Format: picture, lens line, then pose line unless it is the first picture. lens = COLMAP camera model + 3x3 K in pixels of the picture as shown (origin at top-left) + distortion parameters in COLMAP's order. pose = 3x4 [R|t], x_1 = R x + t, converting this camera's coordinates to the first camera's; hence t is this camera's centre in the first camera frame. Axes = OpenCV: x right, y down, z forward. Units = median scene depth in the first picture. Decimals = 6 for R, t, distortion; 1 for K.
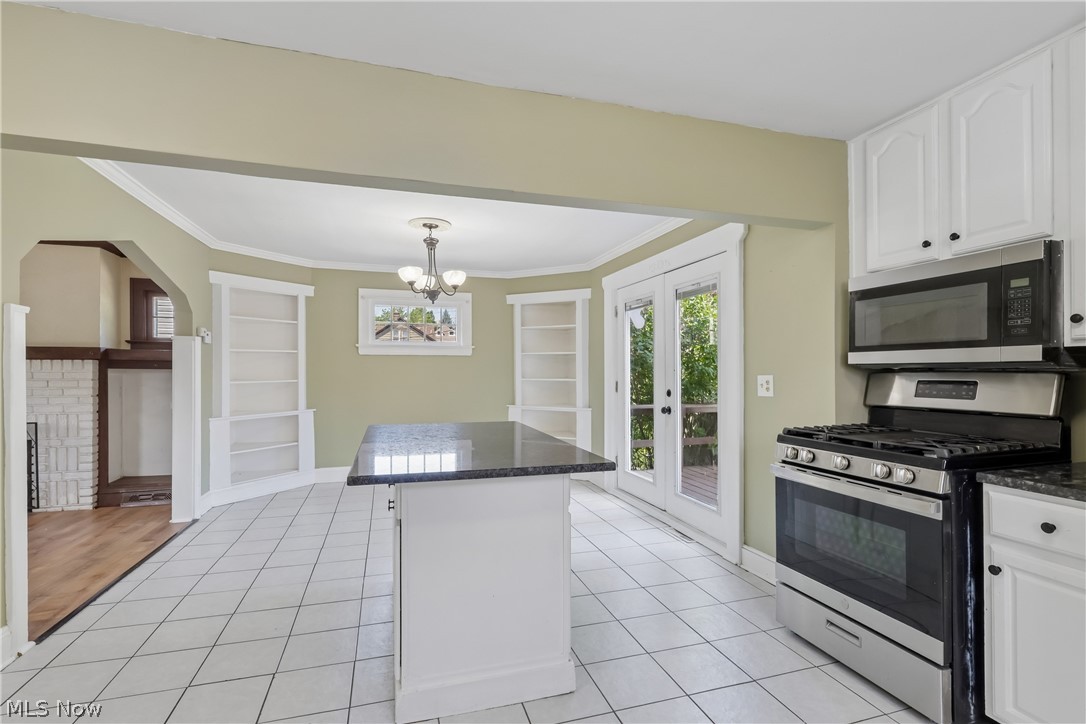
lens RADIAL K [[509.4, 0, 537.6], [0, 509.4, 373.5], [0, 0, 1]] dist [-0.000390, 0.002272]
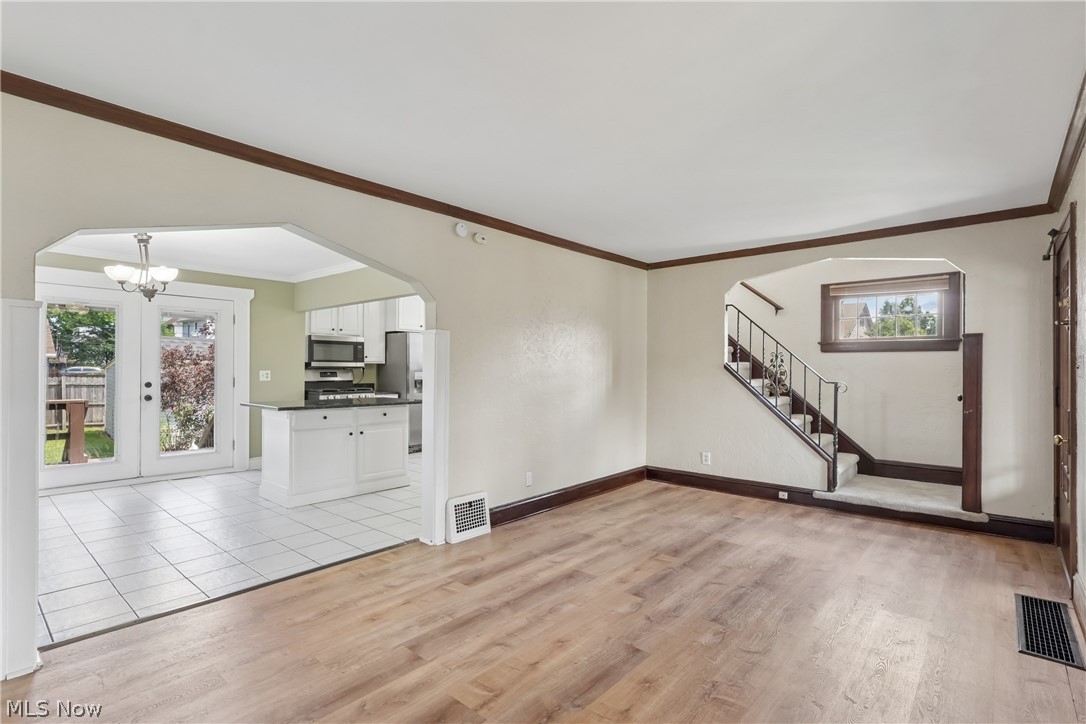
lens RADIAL K [[509.4, 0, 540.9], [0, 509.4, 370.3], [0, 0, 1]] dist [-0.000390, 0.002272]
pose [[-0.531129, -0.004324, 0.847280, -1.373862], [-0.000901, 0.999989, 0.004538, -0.005802], [-0.847291, 0.001647, -0.531127, 0.819752]]
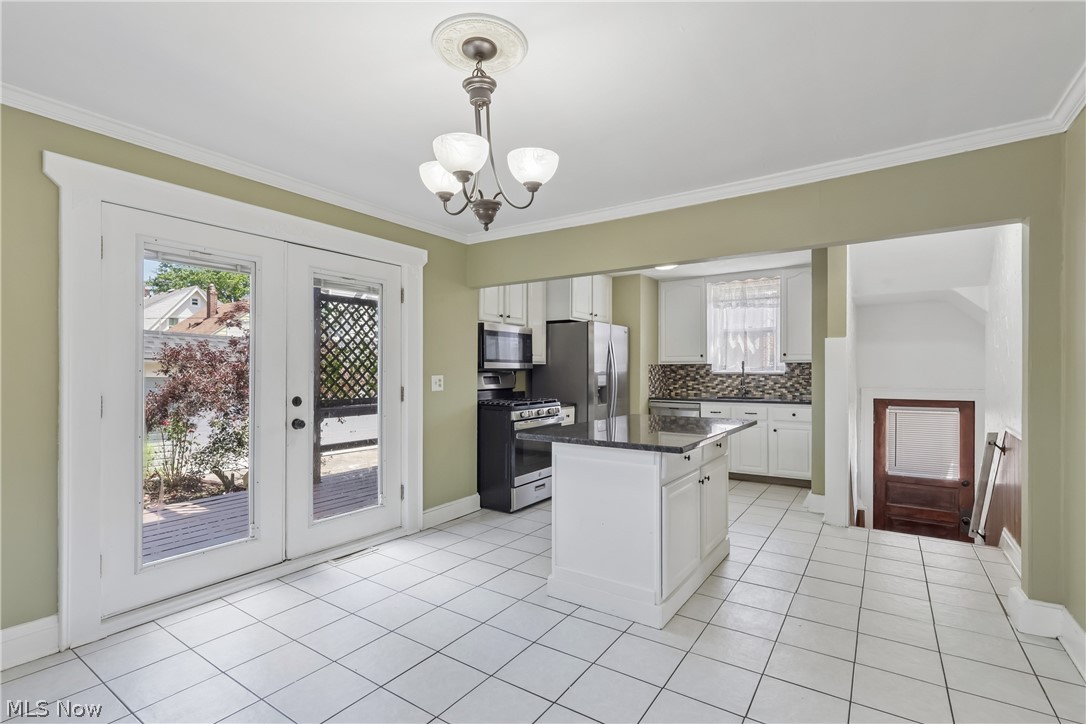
lens RADIAL K [[509.4, 0, 537.8], [0, 509.4, 373.1], [0, 0, 1]] dist [-0.000390, 0.002272]
pose [[-0.630943, -0.002587, 0.775825, -0.558003], [0.004049, 0.999970, 0.006627, -0.007339], [-0.775818, 0.007323, -0.630914, 1.176877]]
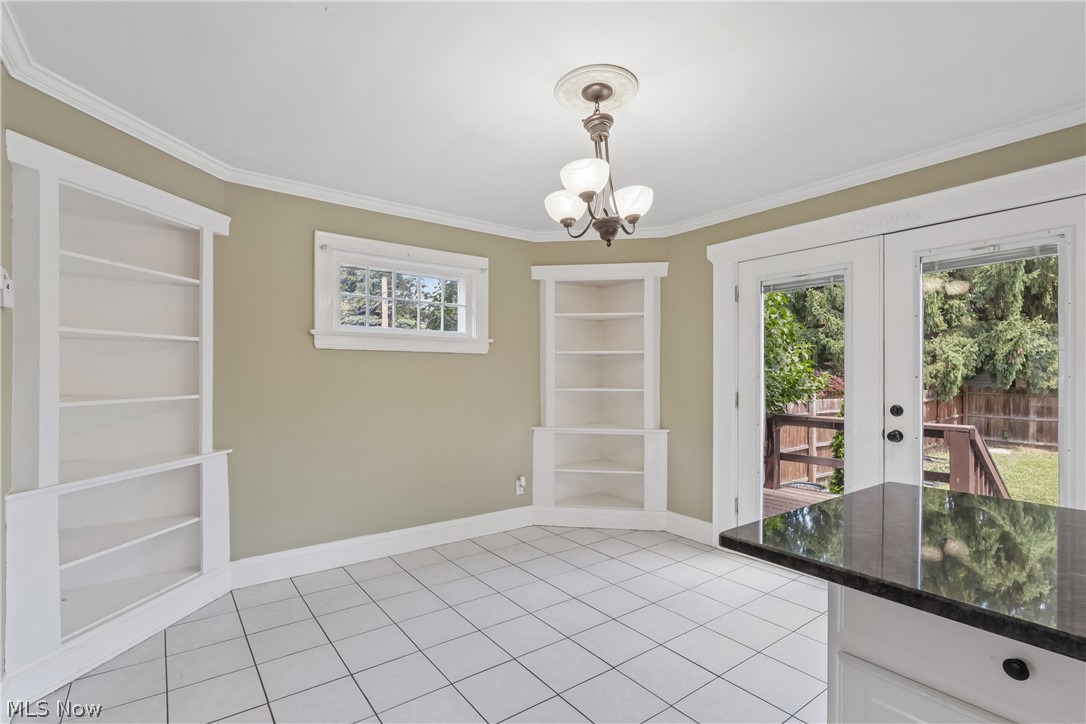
lens RADIAL K [[509.4, 0, 536.7], [0, 509.4, 375.1], [0, 0, 1]] dist [-0.000390, 0.002272]
pose [[0.940278, 0.001427, 0.340405, -0.415132], [0.001068, 0.999974, -0.007142, -0.004113], [-0.340407, 0.007078, 0.940252, 0.512688]]
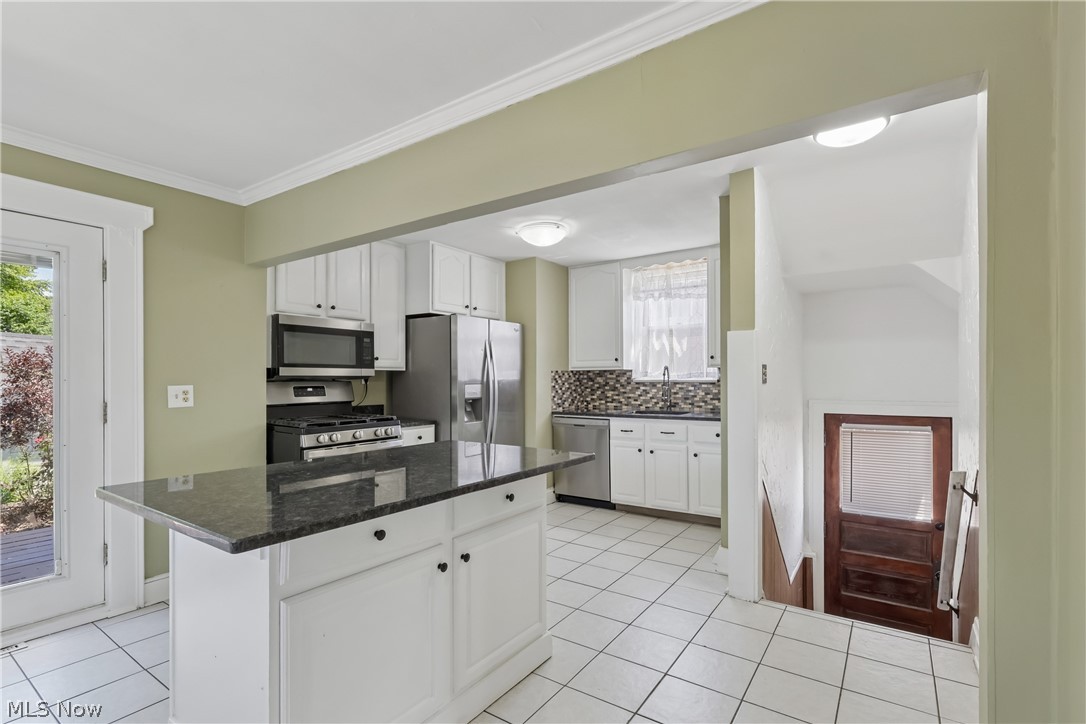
lens RADIAL K [[509.4, 0, 538.7], [0, 509.4, 380.1], [0, 0, 1]] dist [-0.000390, 0.002272]
pose [[-0.621282, 0.000693, 0.783587, -0.528949], [0.006768, 0.999967, 0.004482, -0.004422], [-0.783558, 0.008088, -0.621266, 0.760617]]
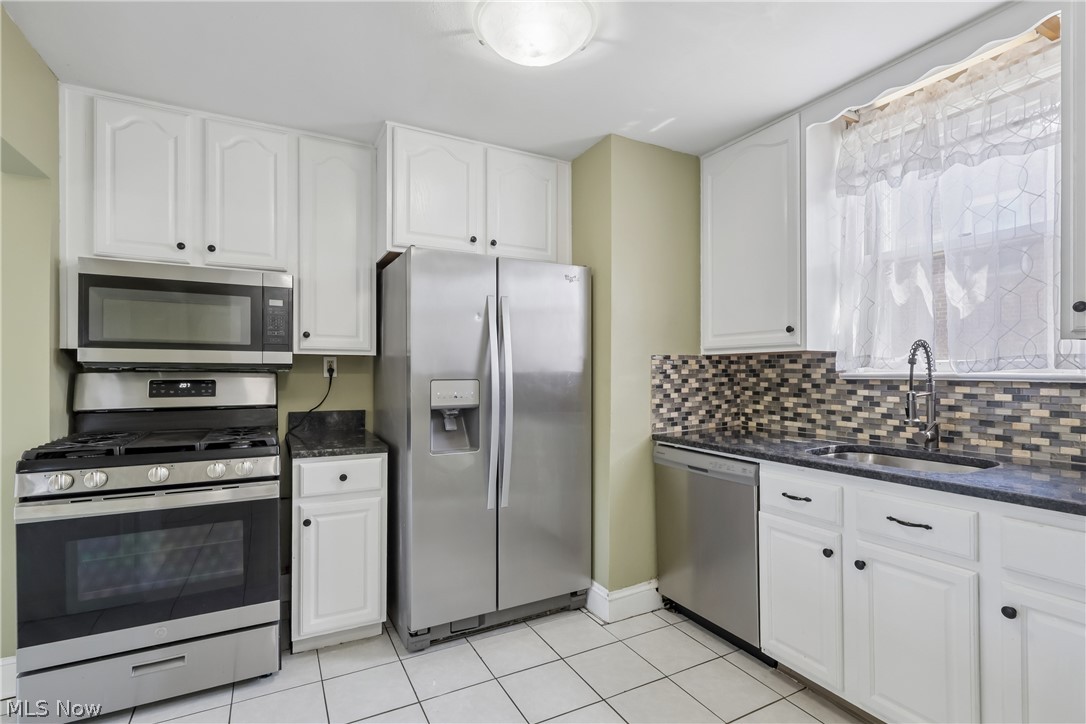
lens RADIAL K [[509.4, 0, 543.9], [0, 509.4, 370.7], [0, 0, 1]] dist [-0.000390, 0.002272]
pose [[-0.197228, 0.001834, 0.980356, -0.194382], [0.001037, 0.999998, -0.001662, -0.001183], [-0.980357, 0.000689, -0.197230, 0.250438]]
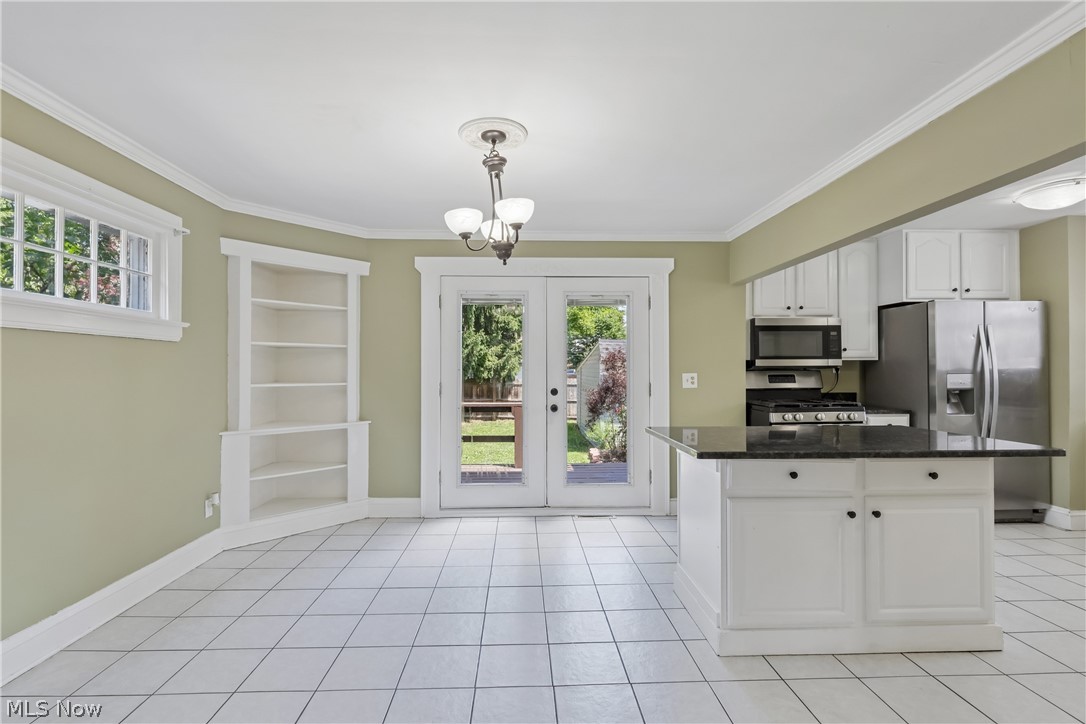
lens RADIAL K [[509.4, 0, 542.3], [0, 509.4, 365.9], [0, 0, 1]] dist [-0.000390, 0.002272]
pose [[0.245797, 0.008018, 0.969288, -0.750758], [0.008134, 0.999914, -0.010334, -0.003774], [-0.969287, 0.010424, 0.245710, 0.747051]]
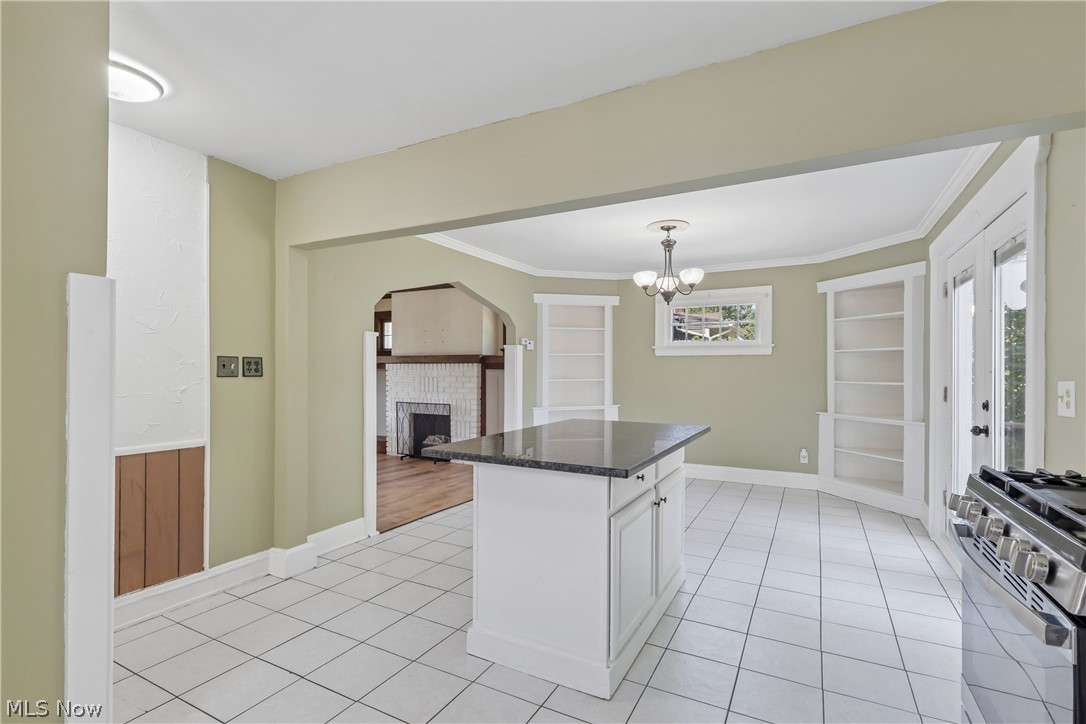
lens RADIAL K [[509.4, 0, 541.0], [0, 509.4, 375.8], [0, 0, 1]] dist [-0.000390, 0.002272]
pose [[0.710022, 0.009044, -0.704121, 0.306466], [-0.005810, 0.999959, 0.006985, -0.002164], [0.704155, -0.000868, 0.710046, 0.098785]]
